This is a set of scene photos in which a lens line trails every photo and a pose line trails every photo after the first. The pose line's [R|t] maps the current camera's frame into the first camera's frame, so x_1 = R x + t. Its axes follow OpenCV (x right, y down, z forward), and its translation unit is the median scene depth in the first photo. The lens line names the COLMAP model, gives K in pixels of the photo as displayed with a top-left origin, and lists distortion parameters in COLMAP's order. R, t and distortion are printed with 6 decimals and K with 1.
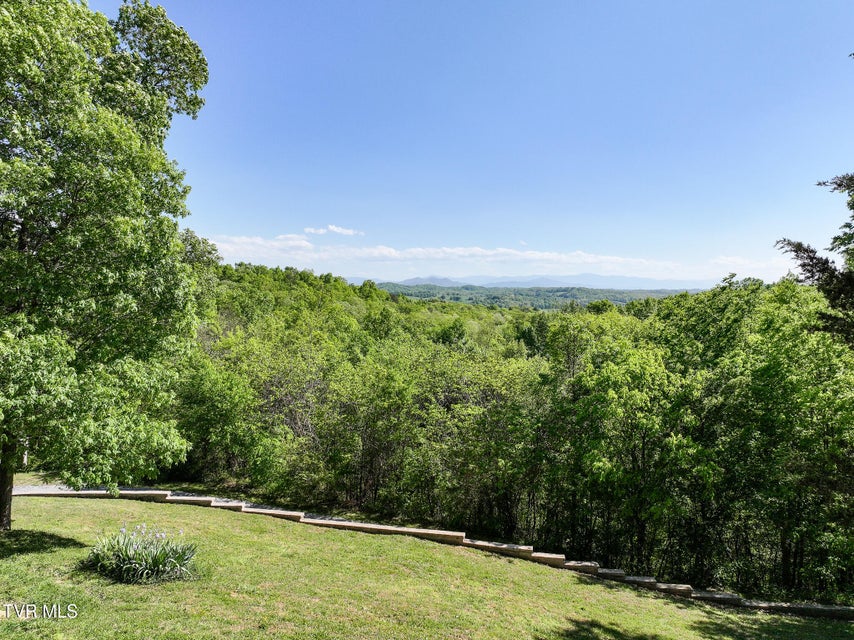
lens RADIAL K [[610.1, 0, 426.8], [0, 610.1, 318.5], [0, 0, 1]] dist [0.005887, 0.015167]
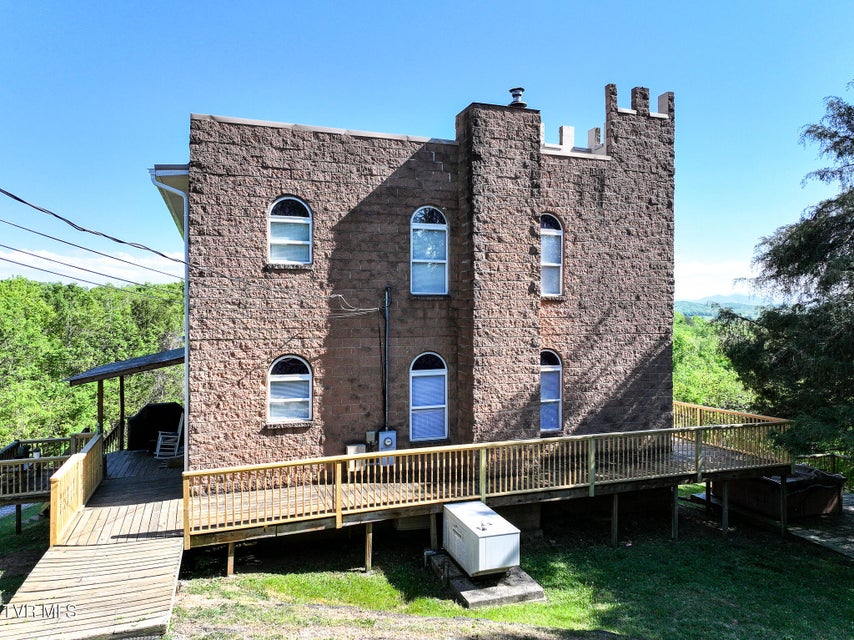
lens RADIAL K [[610.1, 0, 427.2], [0, 610.1, 320.3], [0, 0, 1]] dist [0.005887, 0.015167]
pose [[0.897218, 0.000971, -0.441587, 0.027572], [-0.014343, 0.999534, -0.026945, -0.028587], [0.441355, 0.030509, 0.896814, -0.599778]]
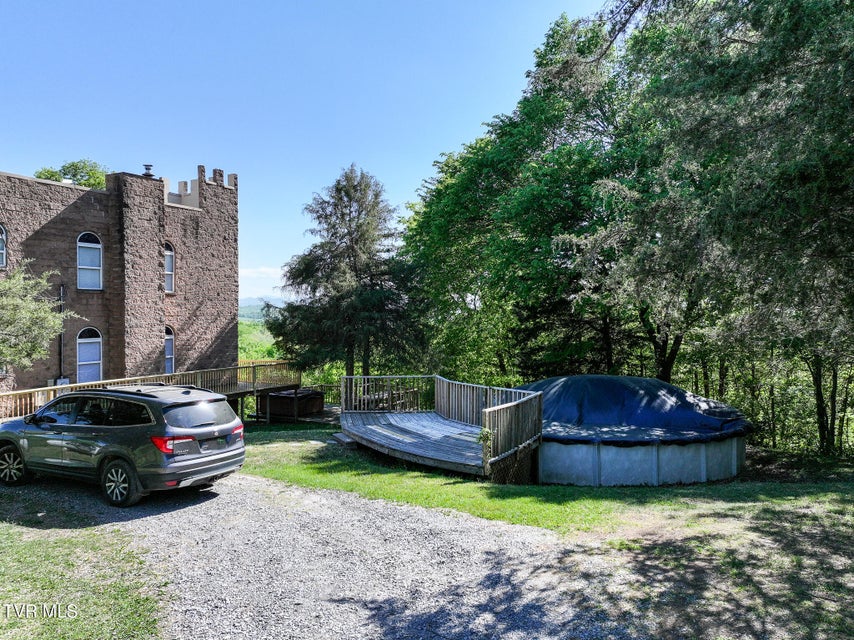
lens RADIAL K [[610.1, 0, 426.1], [0, 610.1, 318.7], [0, 0, 1]] dist [0.005887, 0.015167]
pose [[0.964678, -0.008158, 0.263304, -0.005736], [0.016713, 0.999402, -0.030267, 0.051986], [-0.262900, 0.033598, 0.964238, -1.594522]]
